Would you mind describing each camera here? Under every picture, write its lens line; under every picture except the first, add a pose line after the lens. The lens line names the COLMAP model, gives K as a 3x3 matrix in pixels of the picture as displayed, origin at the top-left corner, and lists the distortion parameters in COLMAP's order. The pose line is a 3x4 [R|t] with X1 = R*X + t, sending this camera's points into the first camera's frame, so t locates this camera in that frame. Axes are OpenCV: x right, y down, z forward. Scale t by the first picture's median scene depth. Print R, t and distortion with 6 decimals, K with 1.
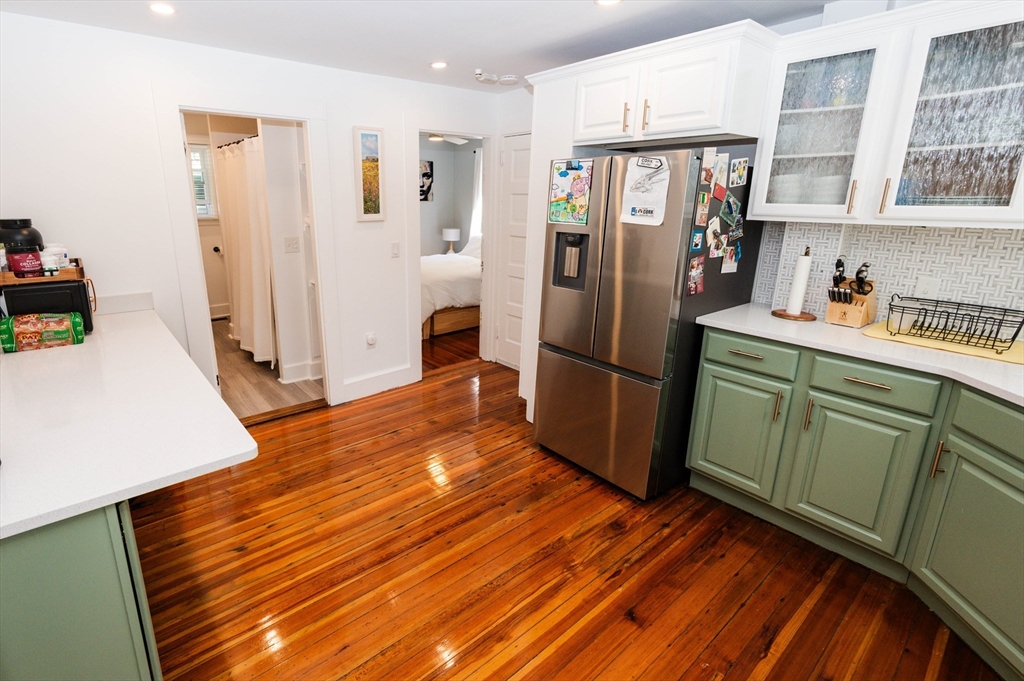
lens RADIAL K [[479.3, 0, 457.6], [0, 479.3, 315.0], [0, 0, 1]] dist [-0.008921, -0.000132]
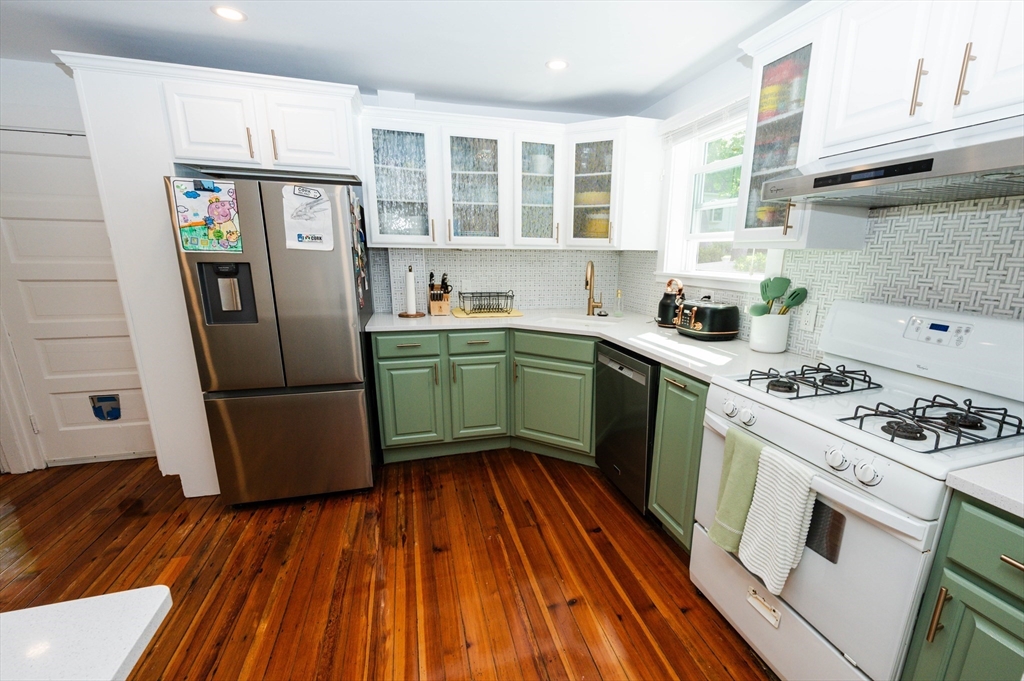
lens RADIAL K [[428.5, 0, 563.8], [0, 428.5, 358.5], [0, 0, 1]] dist [-0.003393, -0.000566]
pose [[0.326465, -0.236039, 0.915263, -0.374729], [0.212168, 0.961908, 0.172390, 0.001586], [-0.921089, 0.137910, 0.364109, 0.151247]]
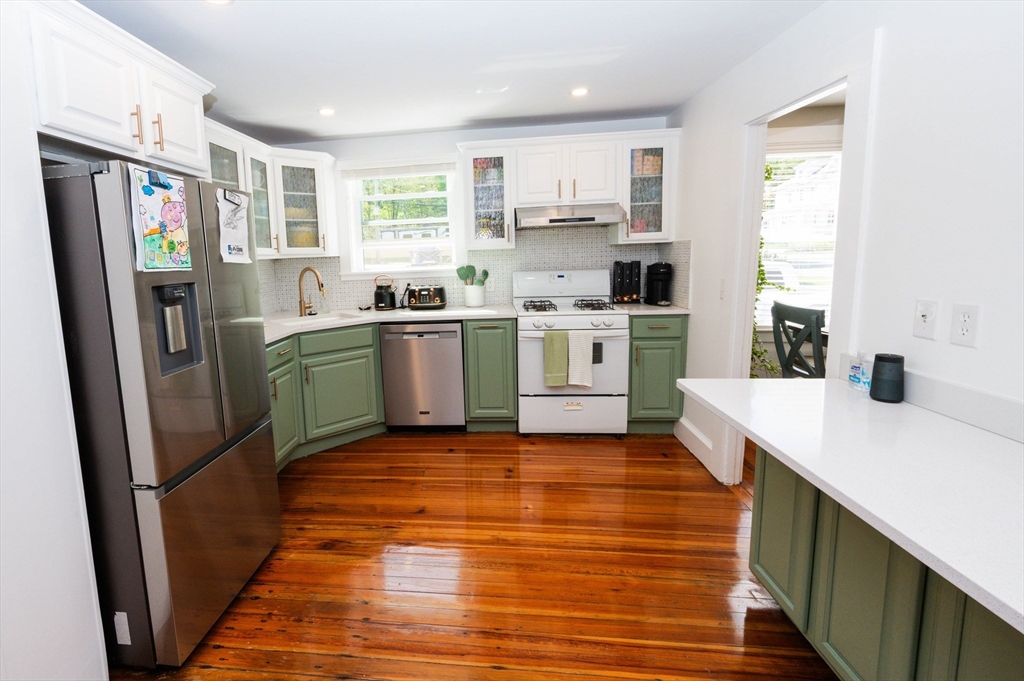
lens RADIAL K [[413.6, 0, 452.0], [0, 413.6, 301.3], [0, 0, 1]] dist [-0.012082, -0.000073]
pose [[-0.683971, -0.069321, 0.726208, -0.471367], [0.197446, 0.940729, 0.275761, -0.255023], [-0.702281, 0.332000, -0.629744, 1.222884]]
